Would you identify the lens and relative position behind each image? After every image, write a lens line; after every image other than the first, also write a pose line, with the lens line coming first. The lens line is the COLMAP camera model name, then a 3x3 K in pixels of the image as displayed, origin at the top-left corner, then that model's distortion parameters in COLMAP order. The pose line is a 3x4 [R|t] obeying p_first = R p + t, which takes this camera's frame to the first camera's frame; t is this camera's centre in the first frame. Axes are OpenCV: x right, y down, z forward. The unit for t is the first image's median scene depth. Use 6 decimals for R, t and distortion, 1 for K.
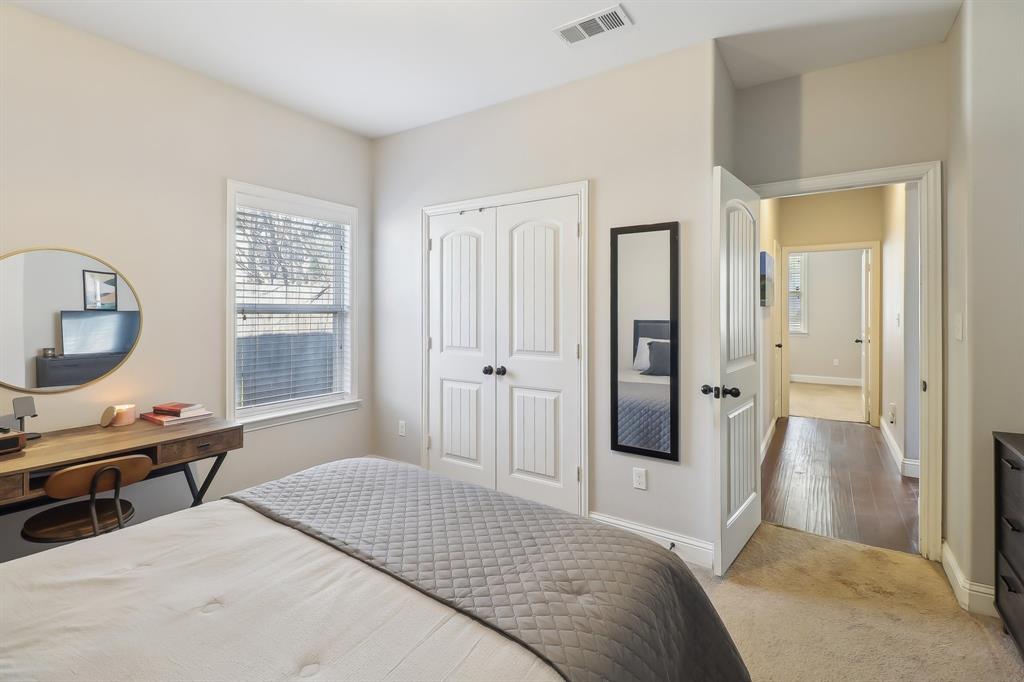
lens RADIAL K [[479.1, 0, 493.6], [0, 479.1, 307.4], [0, 0, 1]] dist [-0.000287, -0.000383]
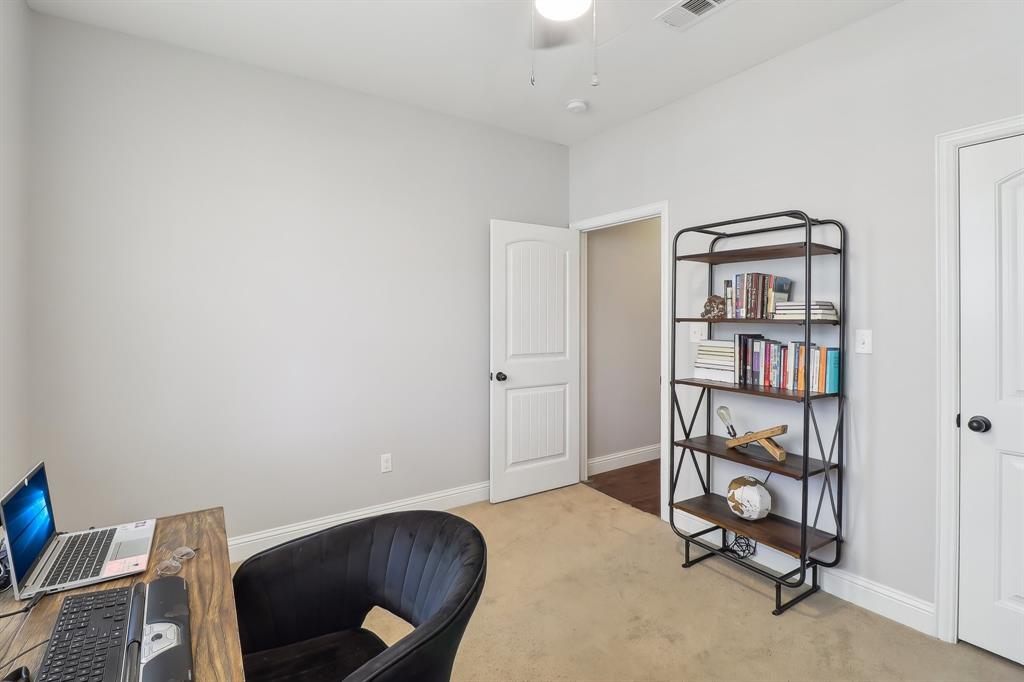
lens RADIAL K [[479.1, 0, 492.4], [0, 479.1, 316.5], [0, 0, 1]] dist [-0.000287, -0.000383]
pose [[0.400298, -0.008264, 0.916348, -1.085750], [-0.006158, 0.999912, 0.011708, -0.012801], [-0.916364, -0.010329, 0.400212, 0.679804]]
